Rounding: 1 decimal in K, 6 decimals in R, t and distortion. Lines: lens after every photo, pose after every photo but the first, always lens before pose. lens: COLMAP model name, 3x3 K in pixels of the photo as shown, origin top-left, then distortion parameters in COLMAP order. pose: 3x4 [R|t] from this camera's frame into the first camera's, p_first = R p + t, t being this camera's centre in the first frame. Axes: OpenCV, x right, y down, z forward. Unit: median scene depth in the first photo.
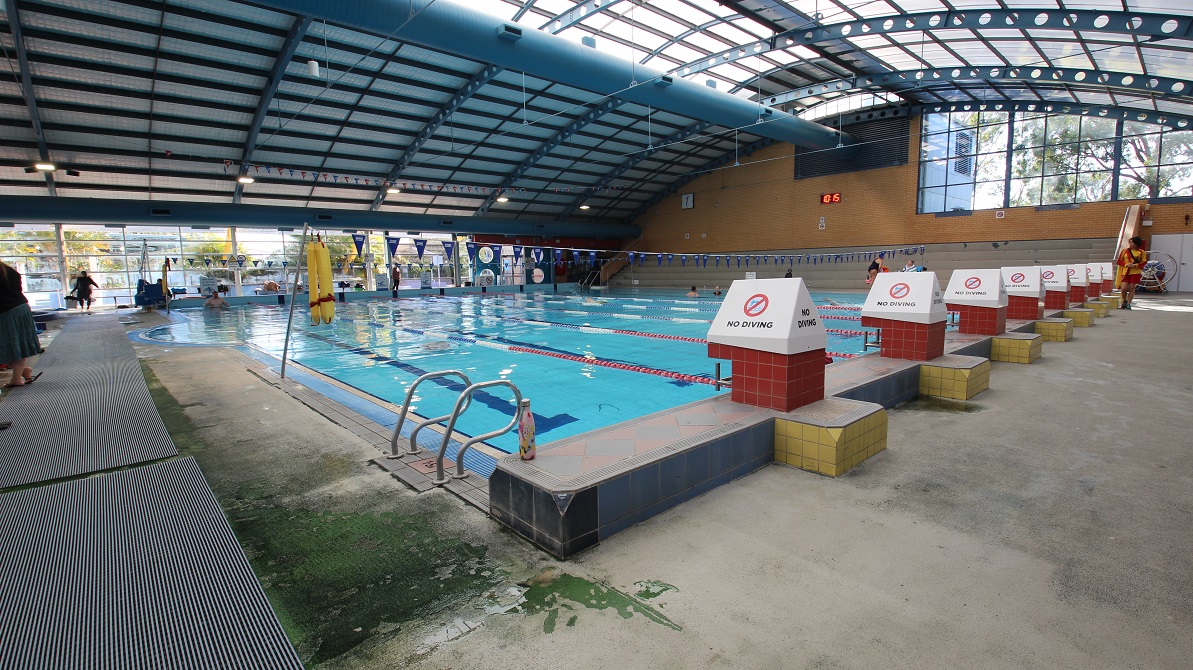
lens RADIAL K [[552.2, 0, 605.1], [0, 552.2, 334.9], [0, 0, 1]] dist [0.019448, -0.030342]
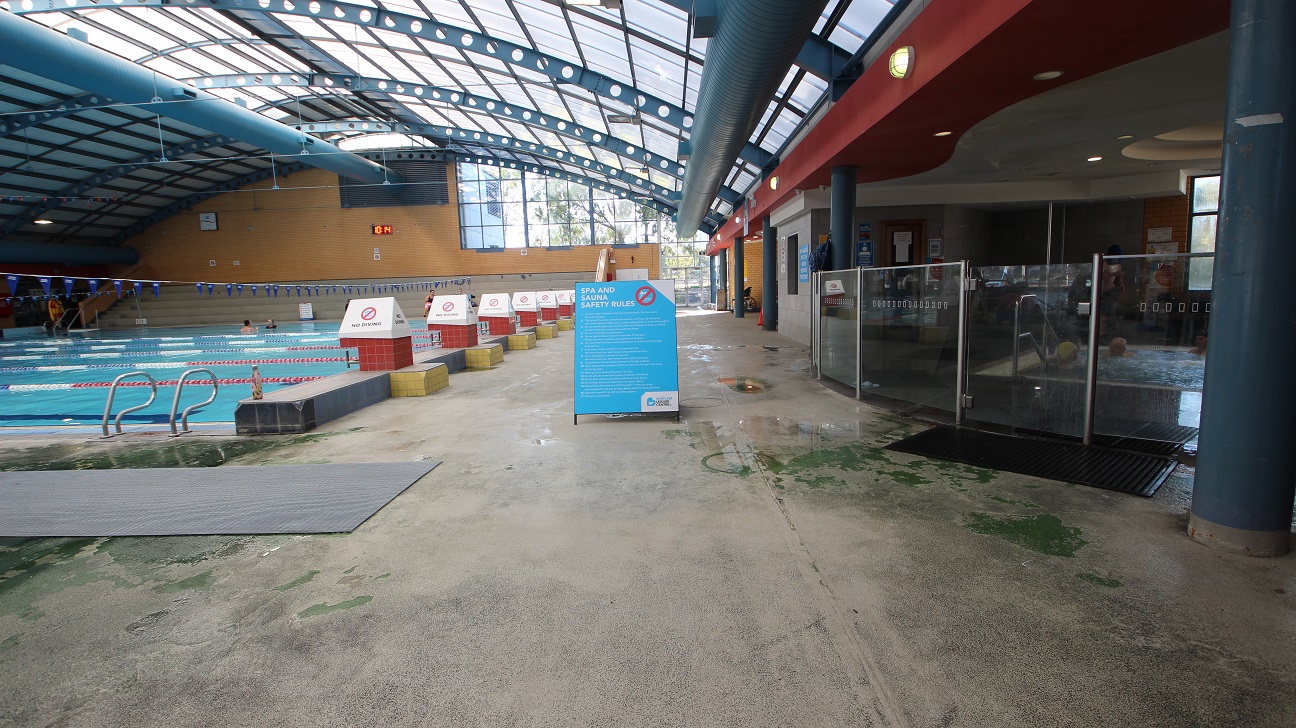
lens RADIAL K [[599.8, 0, 657.3], [0, 599.8, 363.9], [0, 0, 1]] dist [0.019448, -0.030342]
pose [[0.691279, -0.097129, 0.716030, -0.077906], [0.106560, 0.993793, 0.031931, 0.023155], [-0.714687, 0.054227, 0.697339, -0.158773]]
